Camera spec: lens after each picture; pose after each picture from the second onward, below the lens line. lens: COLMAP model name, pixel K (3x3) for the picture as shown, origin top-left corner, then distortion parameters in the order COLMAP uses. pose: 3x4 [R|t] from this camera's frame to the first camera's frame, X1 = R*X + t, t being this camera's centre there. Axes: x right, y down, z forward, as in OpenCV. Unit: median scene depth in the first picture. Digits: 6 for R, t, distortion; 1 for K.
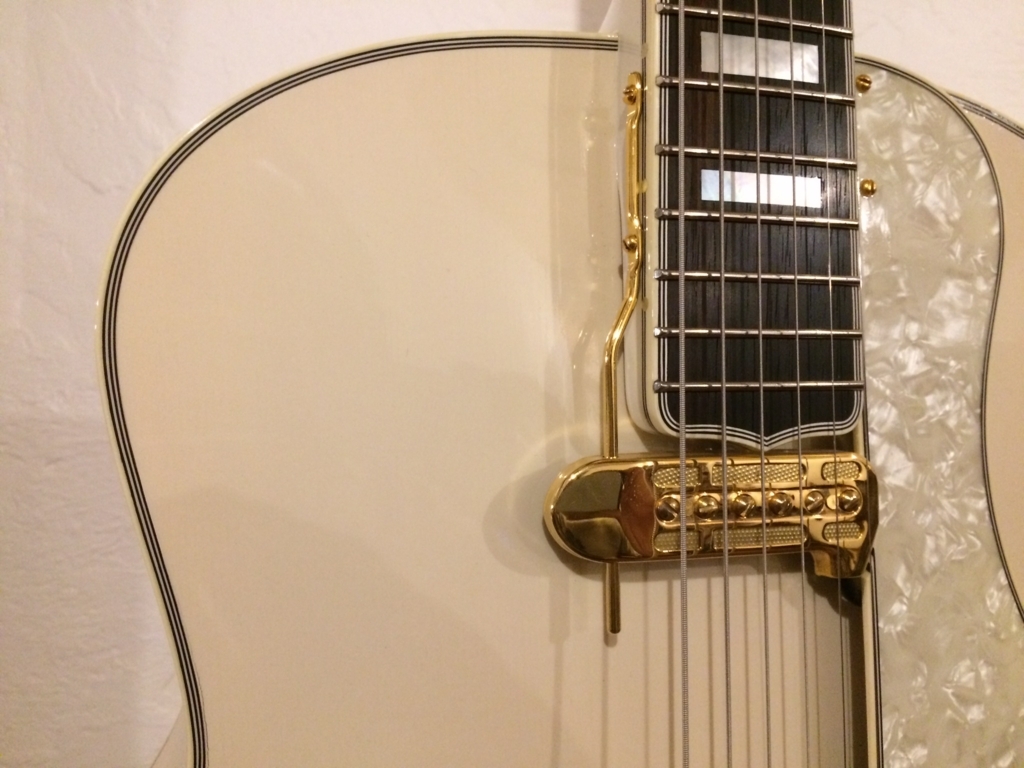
lens RADIAL K [[886.0, 0, 522.4], [0, 886.0, 381.7], [0, 0, 1]] dist [0.075412, -0.120604]
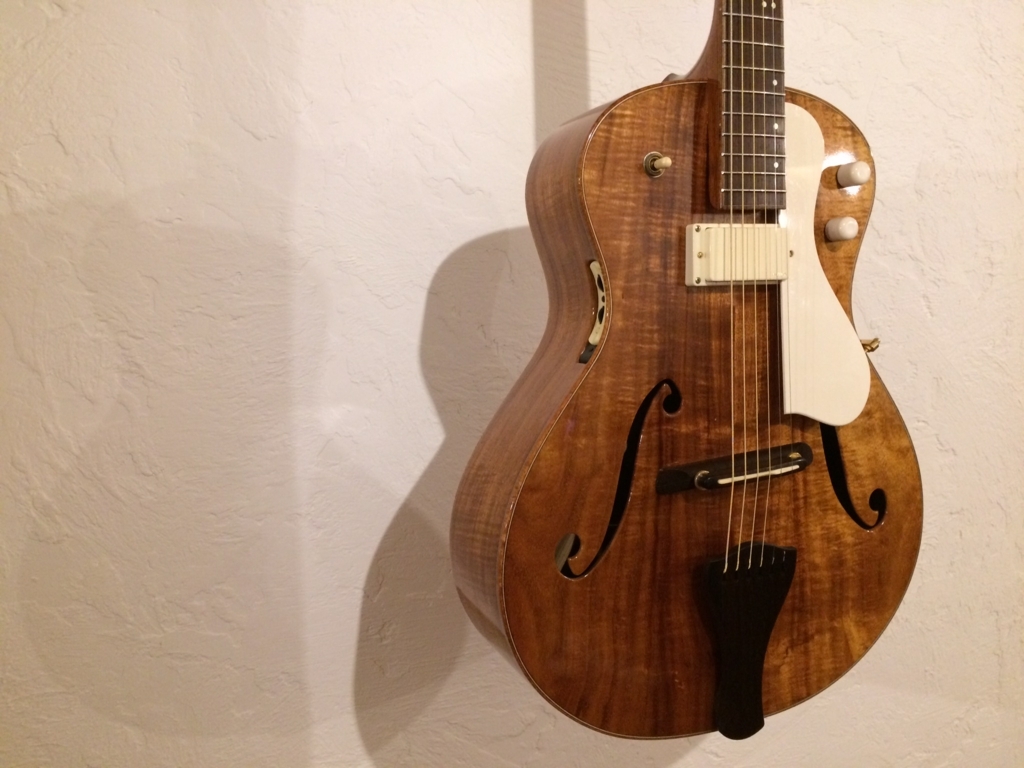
lens RADIAL K [[886.0, 0, 509.2], [0, 886.0, 382.7], [0, 0, 1]] dist [0.075412, -0.120604]
pose [[0.929120, -0.039176, 0.367696, -1.579188], [-0.005251, 0.992874, 0.119054, 0.035402], [-0.369740, -0.112547, 0.922294, -1.430320]]
